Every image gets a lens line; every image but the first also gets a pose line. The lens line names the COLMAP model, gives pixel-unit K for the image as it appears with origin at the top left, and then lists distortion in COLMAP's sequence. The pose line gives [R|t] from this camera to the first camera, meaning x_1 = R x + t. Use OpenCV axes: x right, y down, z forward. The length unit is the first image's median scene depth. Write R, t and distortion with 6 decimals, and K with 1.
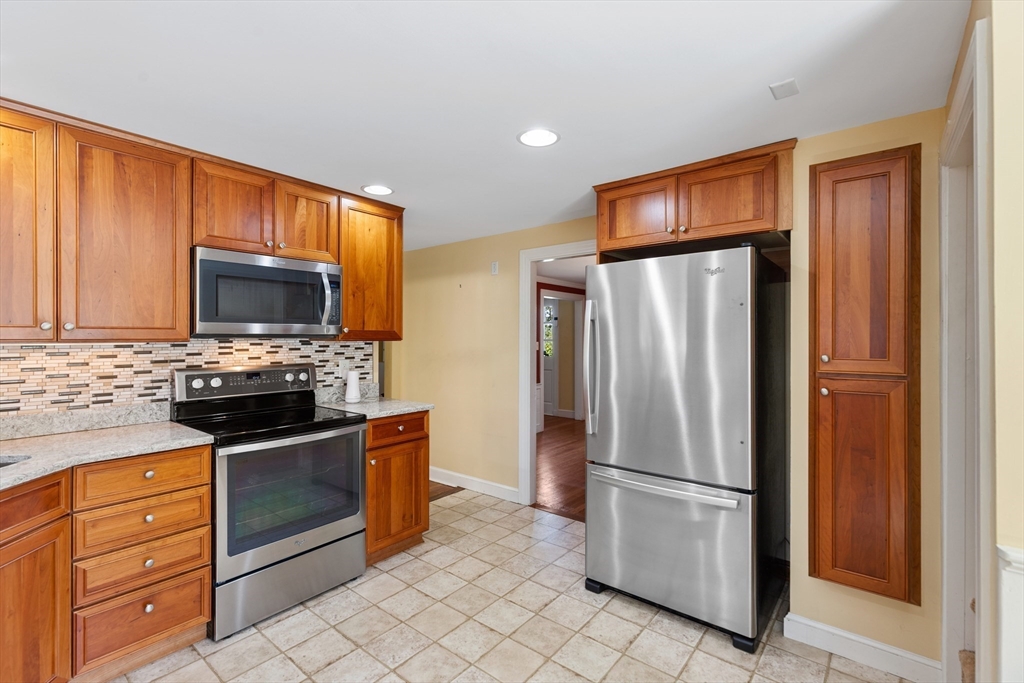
lens RADIAL K [[465.2, 0, 508.7], [0, 465.2, 335.0], [0, 0, 1]] dist [0.003793, -0.000713]
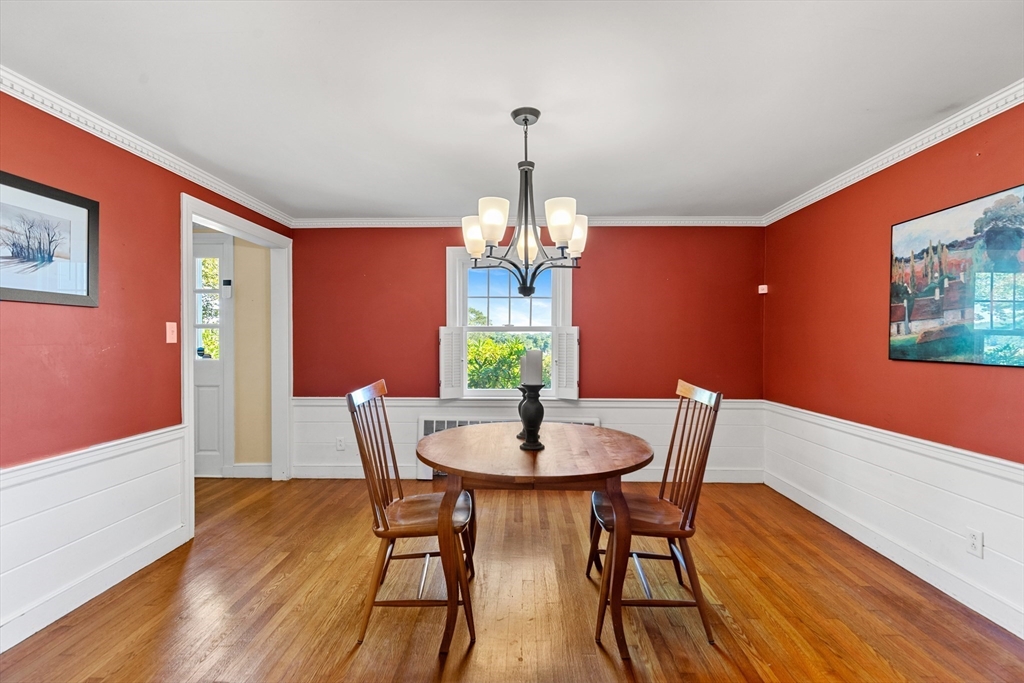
lens RADIAL K [[465.2, 0, 513.7], [0, 465.2, 341.2], [0, 0, 1]] dist [0.003793, -0.000713]
pose [[0.797874, -0.010194, 0.602738, 0.107775], [0.003618, 0.999920, 0.012121, 0.056901], [-0.602813, -0.007490, 0.797847, 0.988688]]
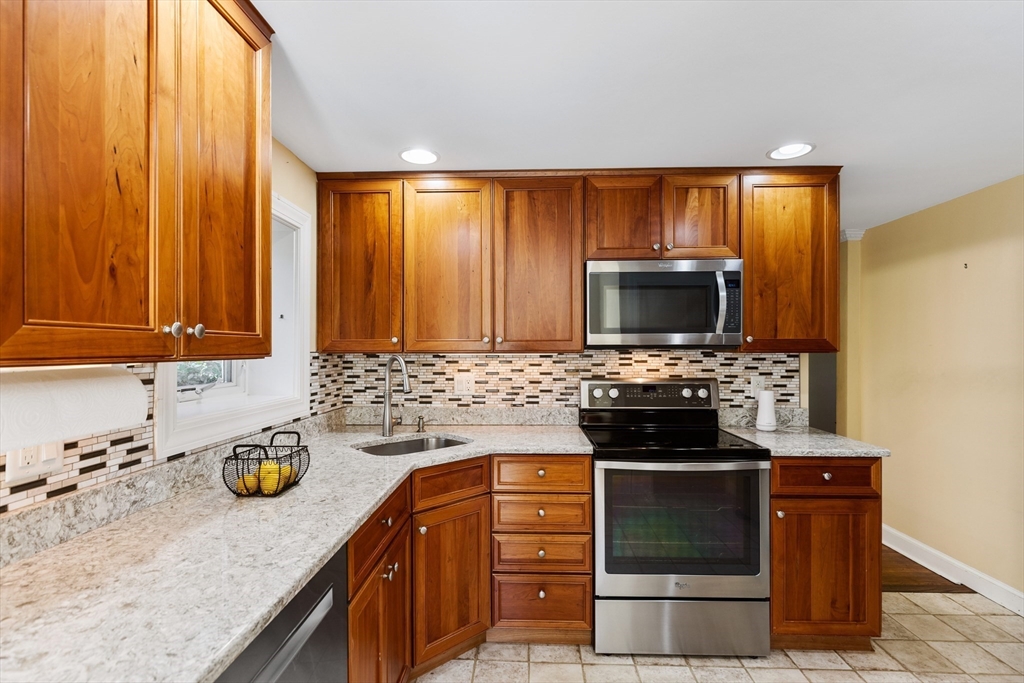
lens RADIAL K [[465.2, 0, 542.1], [0, 465.2, 347.7], [0, 0, 1]] dist [0.003793, -0.000713]
pose [[0.604367, -0.002868, -0.796701, 0.085007], [0.006044, 0.999981, 0.000985, 0.001311], [0.796683, -0.005411, 0.604373, 0.265725]]
